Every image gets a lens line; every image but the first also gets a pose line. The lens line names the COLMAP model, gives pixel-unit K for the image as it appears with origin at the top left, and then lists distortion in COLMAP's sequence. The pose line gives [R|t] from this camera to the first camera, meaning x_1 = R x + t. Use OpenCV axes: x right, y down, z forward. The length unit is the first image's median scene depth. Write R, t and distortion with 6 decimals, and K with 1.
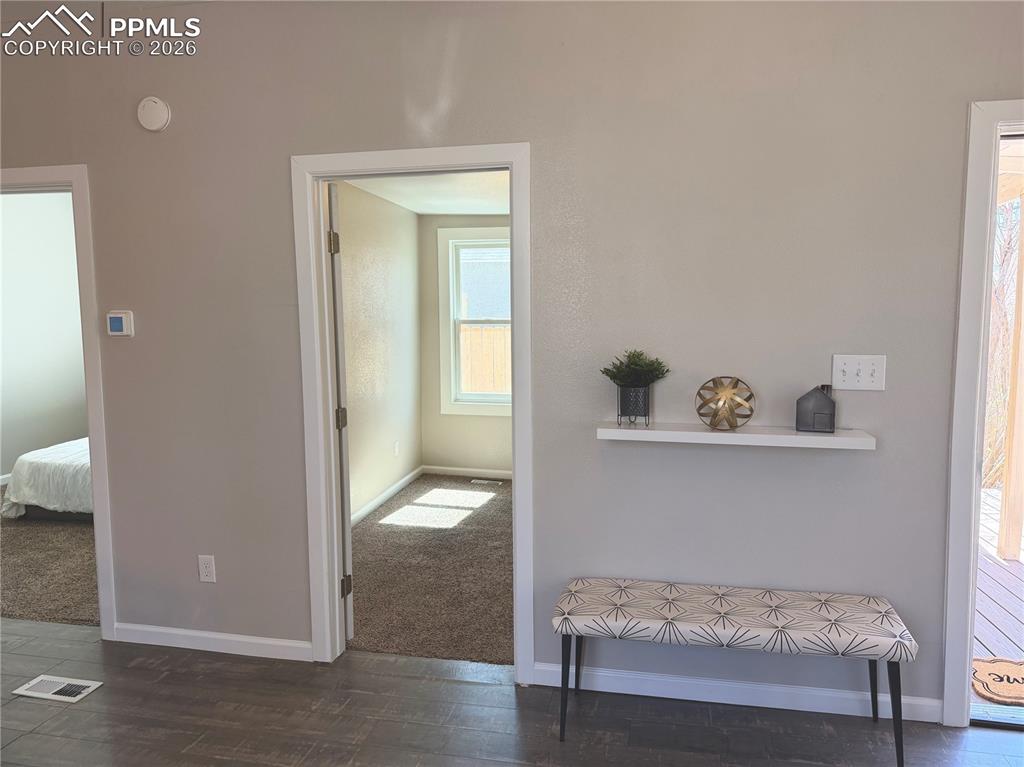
lens RADIAL K [[718.5, 0, 507.7], [0, 718.5, 384.1], [0, 0, 1]] dist [0.060432, -0.080091]
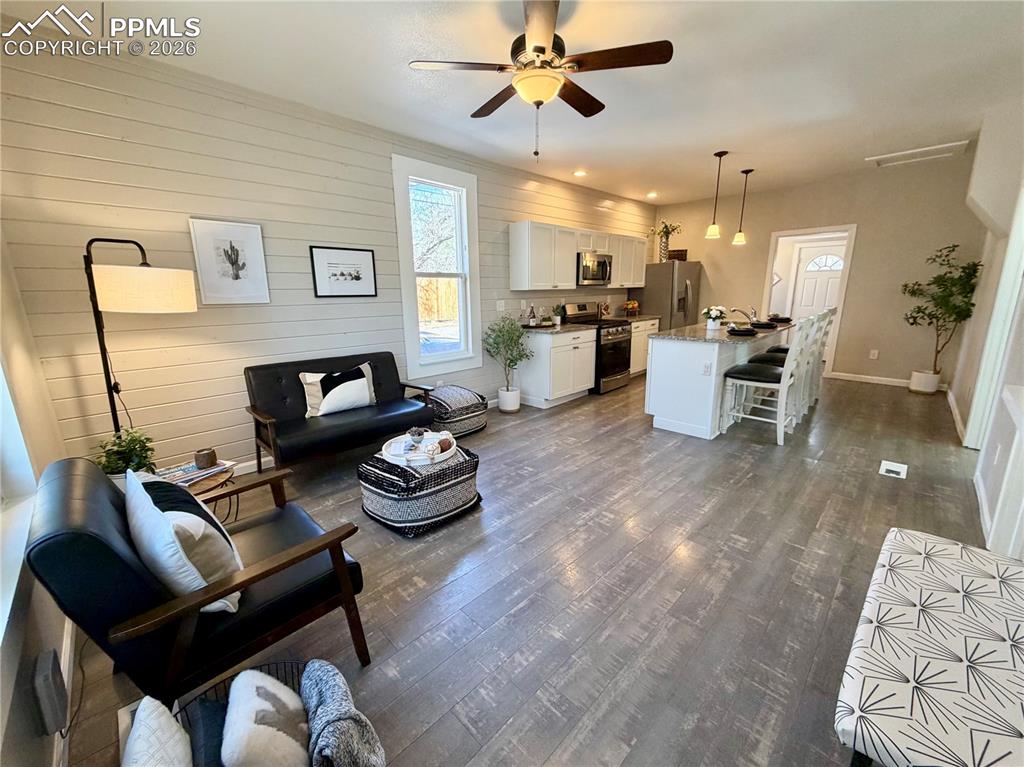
lens RADIAL K [[408.6, 0, 510.2], [0, 408.6, 384.3], [0, 0, 1]] dist [-0.001617, 0.000893]
pose [[-0.543498, 0.205665, -0.813825, 0.683850], [-0.060566, 0.957385, 0.282393, -0.033162], [0.837223, 0.202770, -0.507880, 0.596144]]
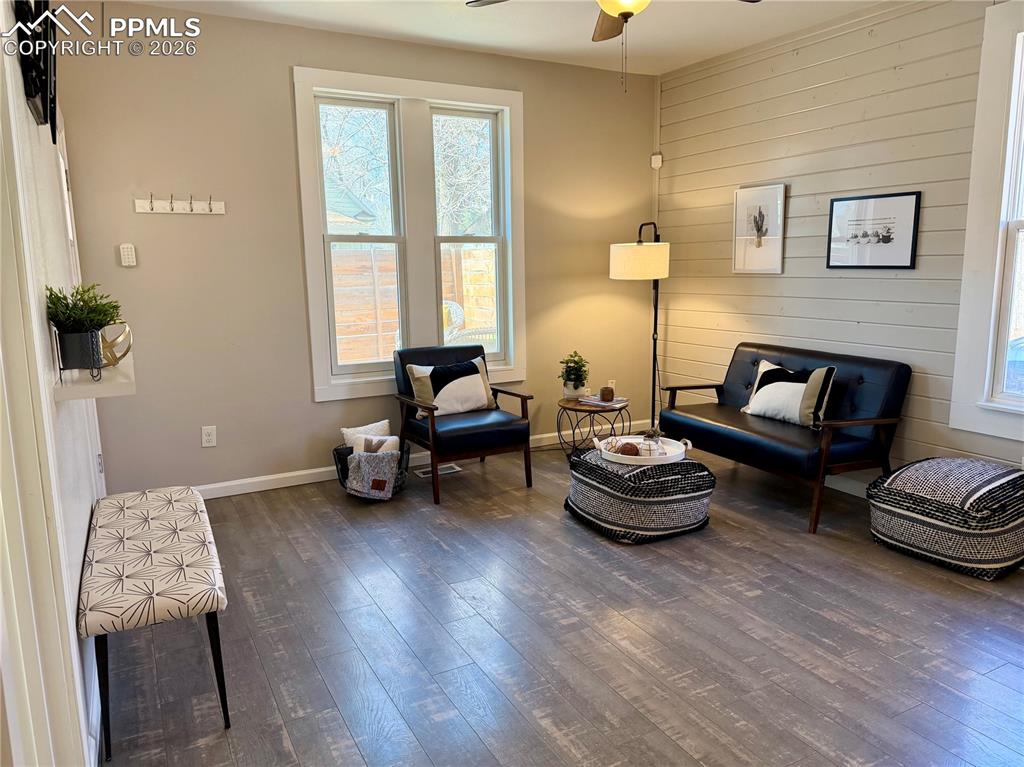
lens RADIAL K [[718.5, 0, 512.1], [0, 718.5, 392.6], [0, 0, 1]] dist [0.060432, -0.080091]
pose [[-0.653039, -0.115555, 0.748457, -0.599150], [0.088471, 0.969884, 0.226933, -0.055776], [-0.752139, 0.214413, -0.623148, 0.947825]]
